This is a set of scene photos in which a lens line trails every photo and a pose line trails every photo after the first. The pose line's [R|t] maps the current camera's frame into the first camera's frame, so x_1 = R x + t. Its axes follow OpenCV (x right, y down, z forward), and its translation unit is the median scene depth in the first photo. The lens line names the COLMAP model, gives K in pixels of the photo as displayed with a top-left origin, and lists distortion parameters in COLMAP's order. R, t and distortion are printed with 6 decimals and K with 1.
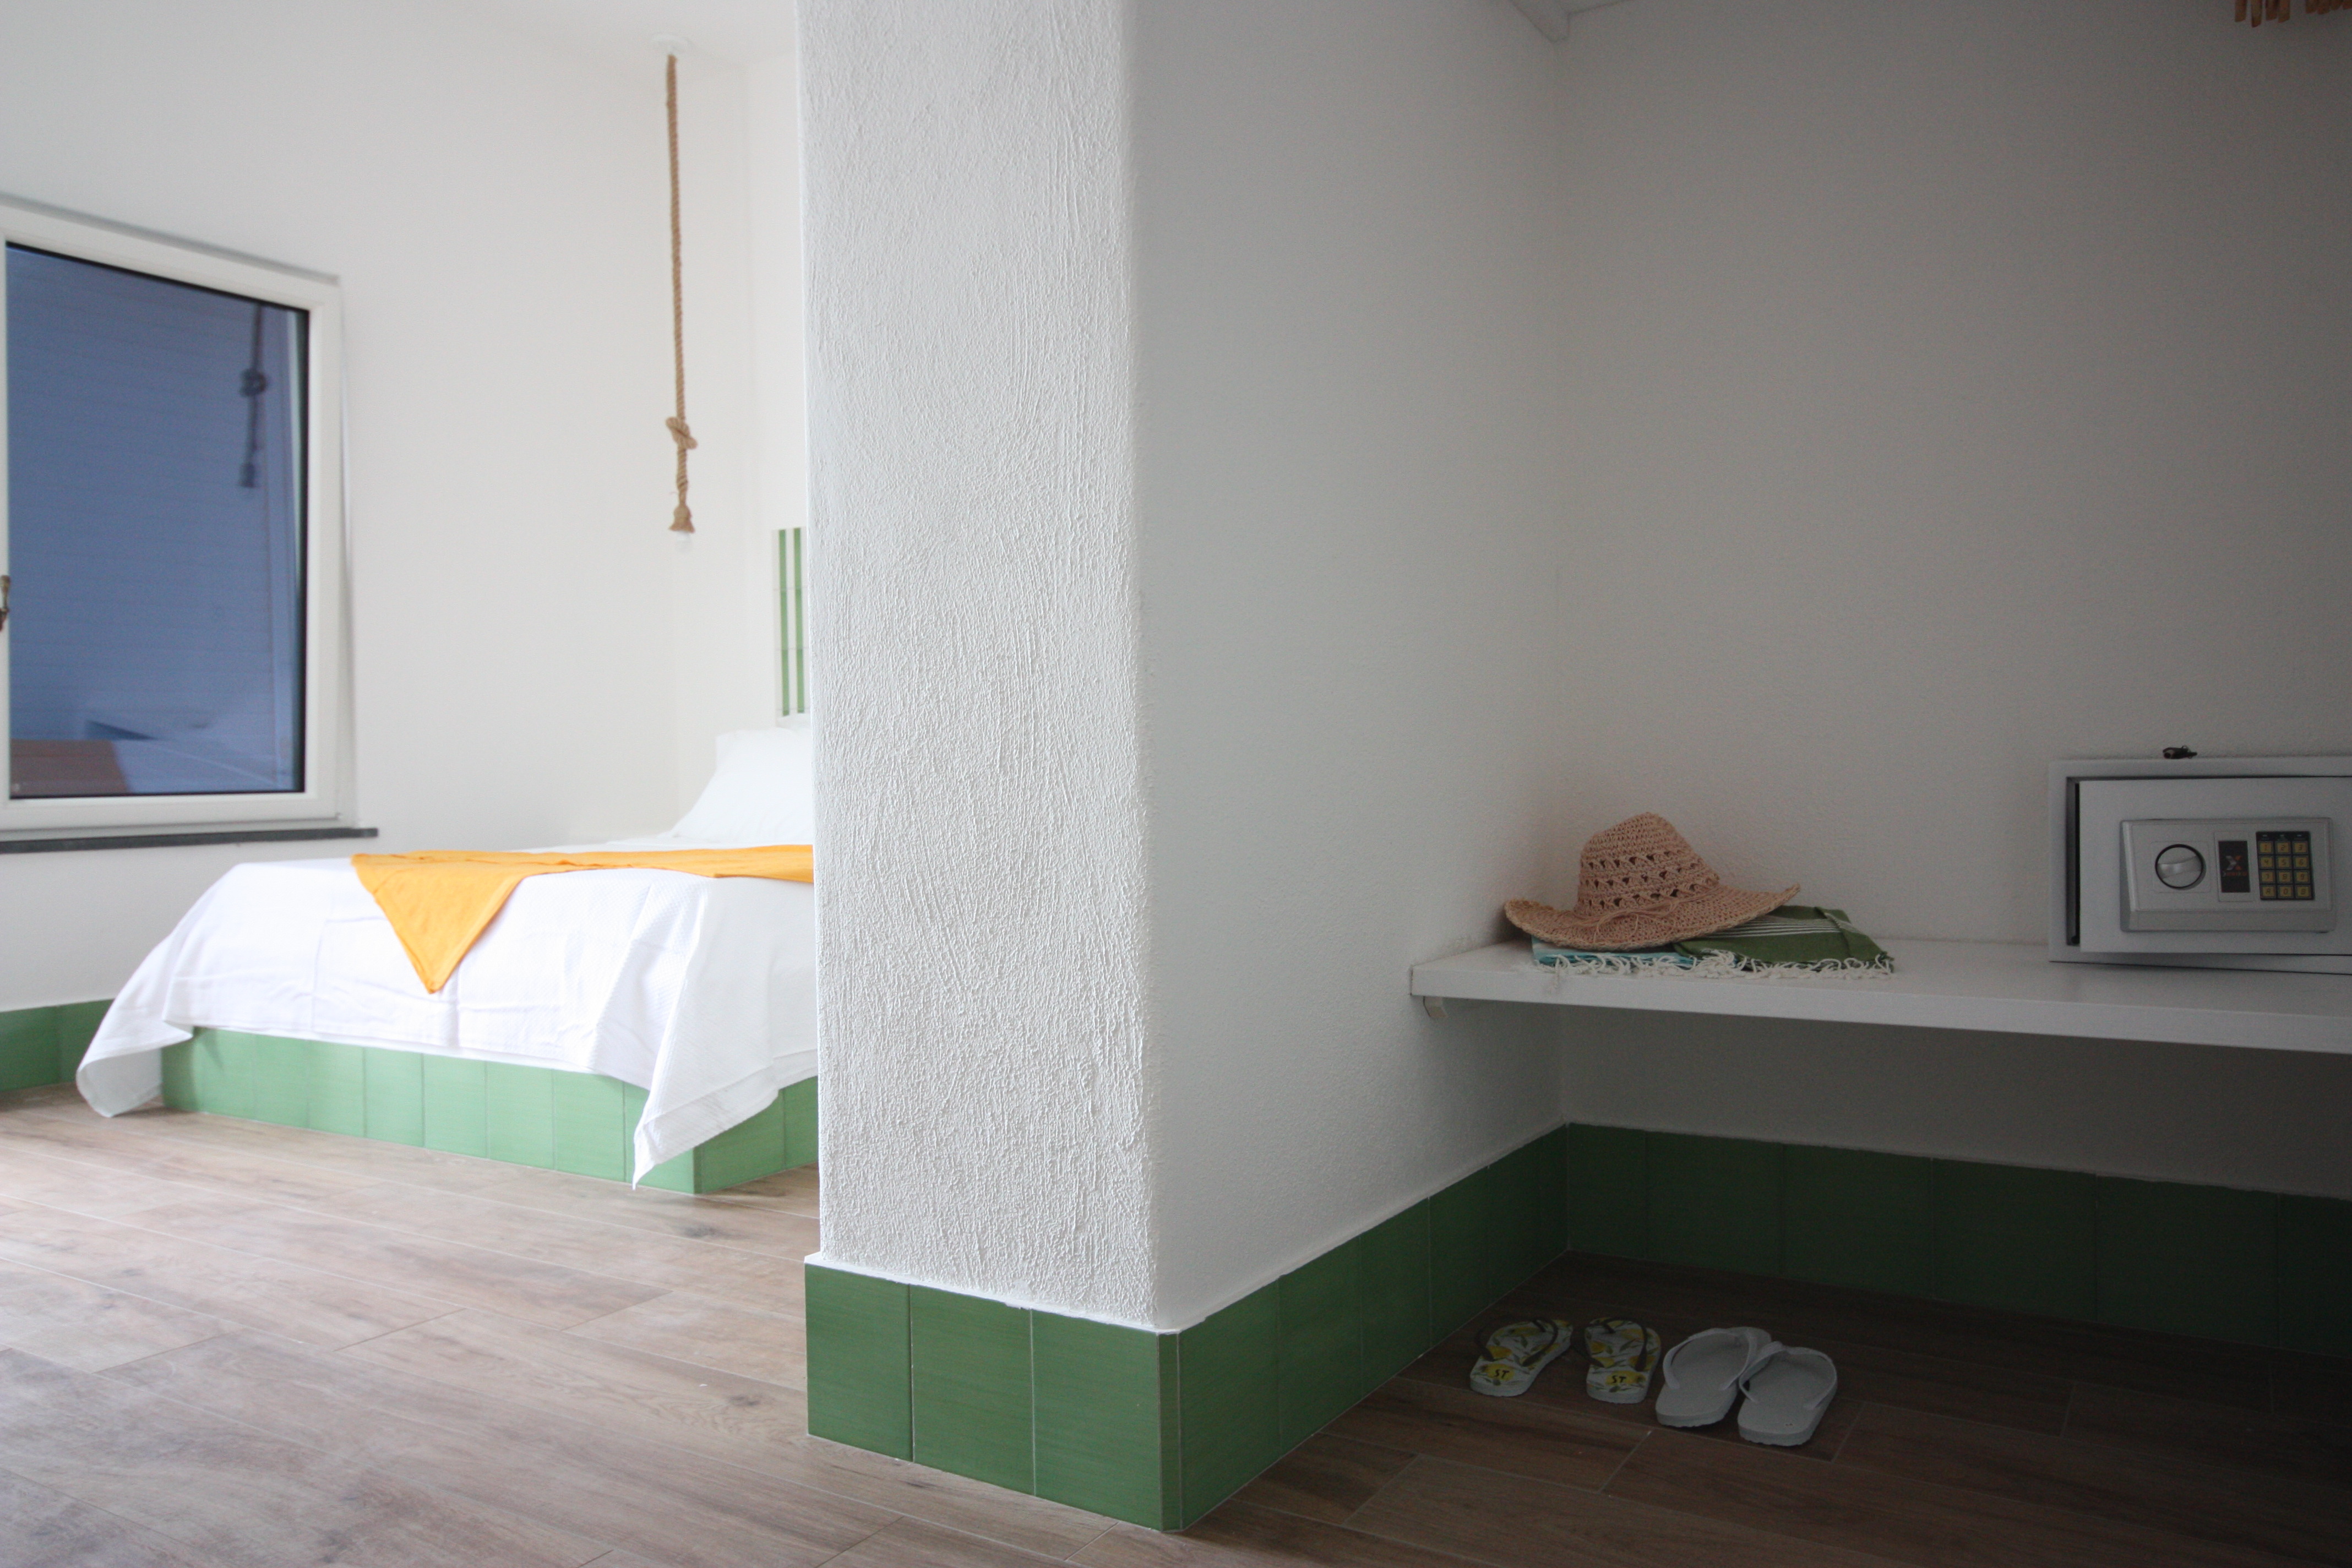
lens RADIAL K [[1708.8, 0, 1171.7], [0, 1708.8, 785.4], [0, 0, 1]] dist [0.006975, 0.024856]
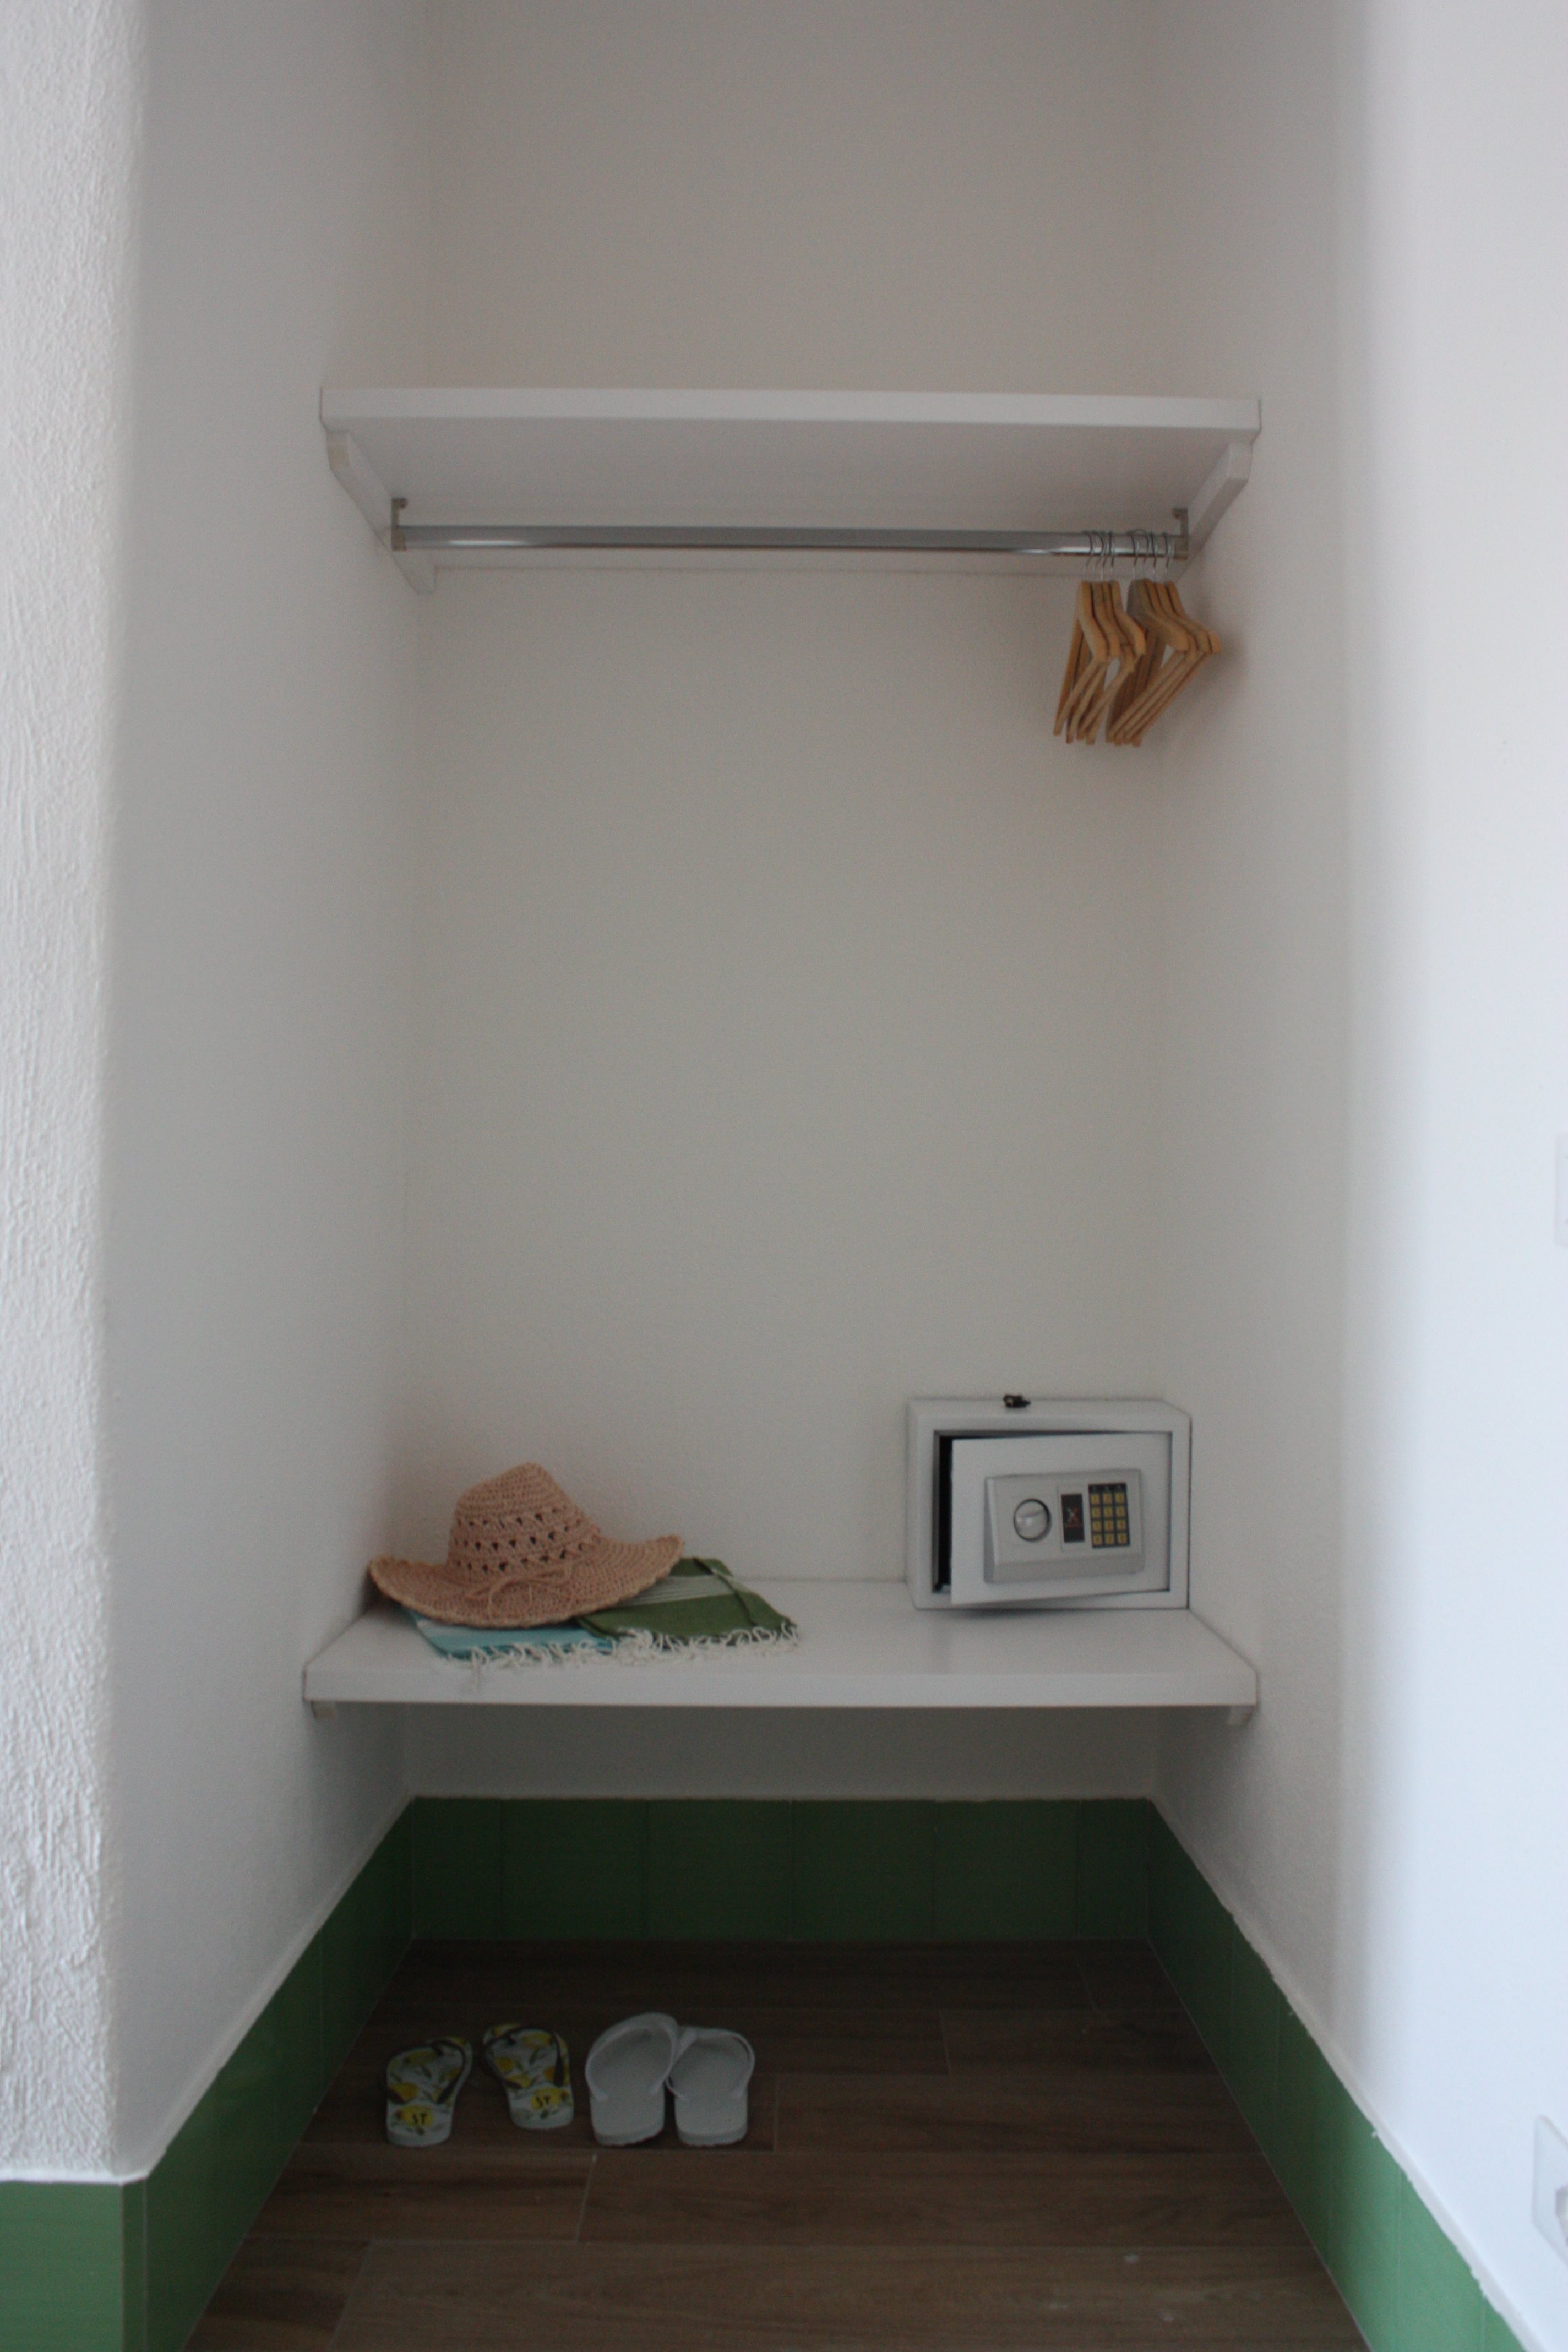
lens RADIAL K [[2116.8, 0, 758.6], [0, 2116.8, 1076.6], [0, 0, 1]] dist [-0.144291, 0.120511]
pose [[0.850100, 0.041696, 0.524968, -0.262040], [-0.011526, 0.998095, -0.060611, -0.149721], [-0.526495, 0.045474, 0.848961, -0.036656]]
